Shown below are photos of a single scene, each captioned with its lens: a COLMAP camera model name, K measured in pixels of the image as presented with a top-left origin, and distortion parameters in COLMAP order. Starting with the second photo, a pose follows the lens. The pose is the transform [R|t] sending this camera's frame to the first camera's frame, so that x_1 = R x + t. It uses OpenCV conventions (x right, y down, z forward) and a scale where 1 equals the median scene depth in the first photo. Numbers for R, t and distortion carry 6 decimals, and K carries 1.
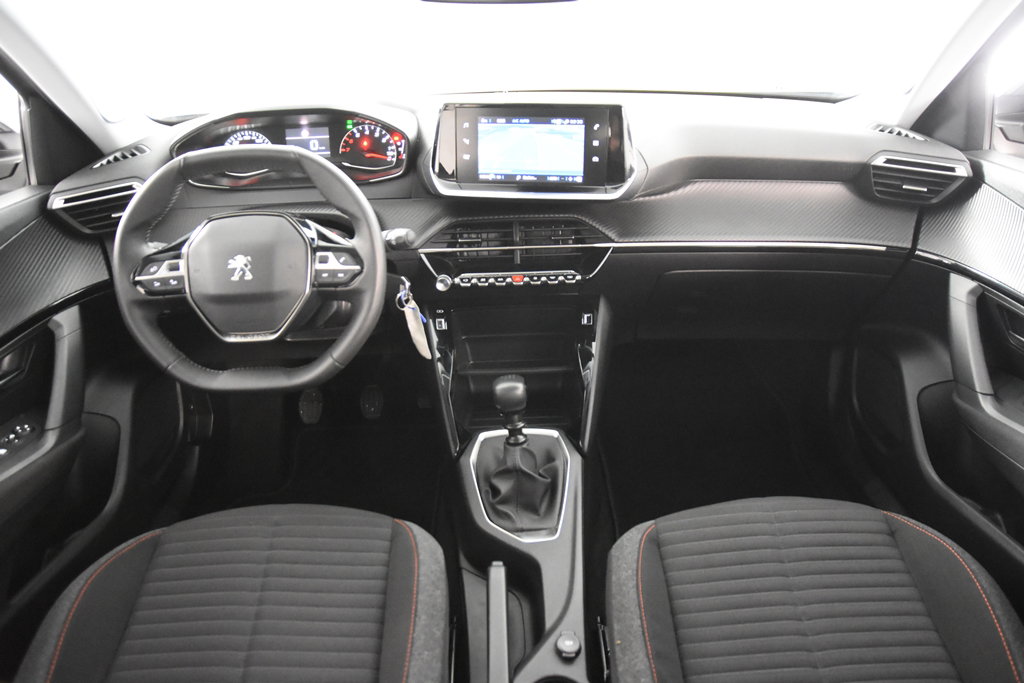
lens RADIAL K [[781.6, 0, 515.4], [0, 781.6, 347.6], [0, 0, 1]] dist [-0.108789, 0.061542]
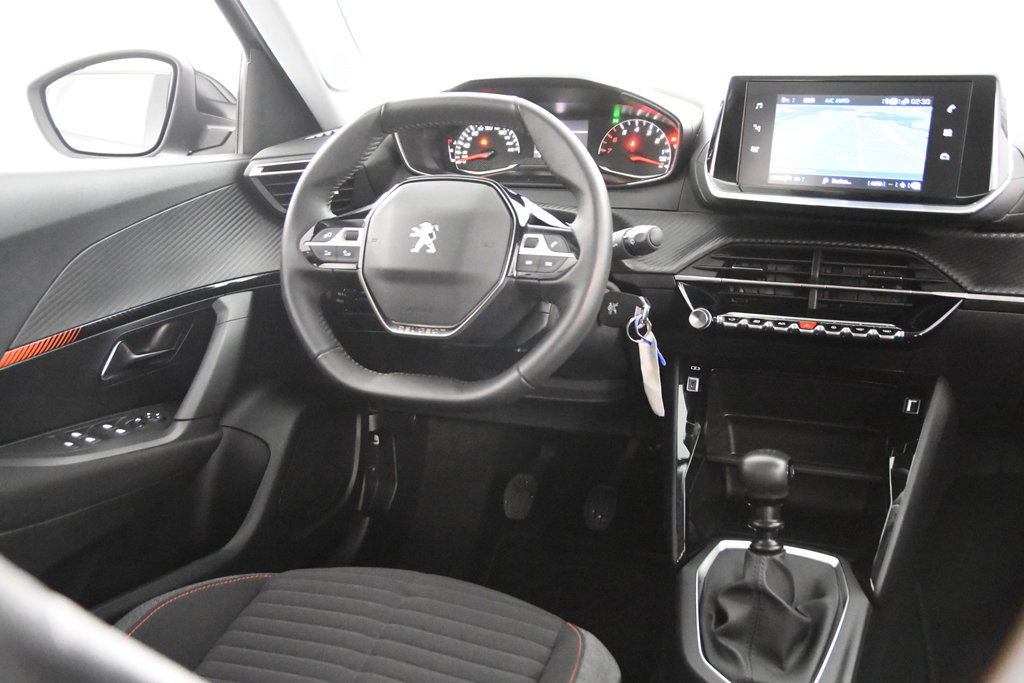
lens RADIAL K [[1005.4, 0, 510.2], [0, 1005.4, 348.7], [0, 0, 1]] dist [-0.011848, 0.000000]
pose [[0.926124, 0.118668, -0.358067, 0.083848], [-0.182756, 0.971538, -0.150710, 0.119468], [0.329991, 0.205015, 0.921452, 0.098825]]
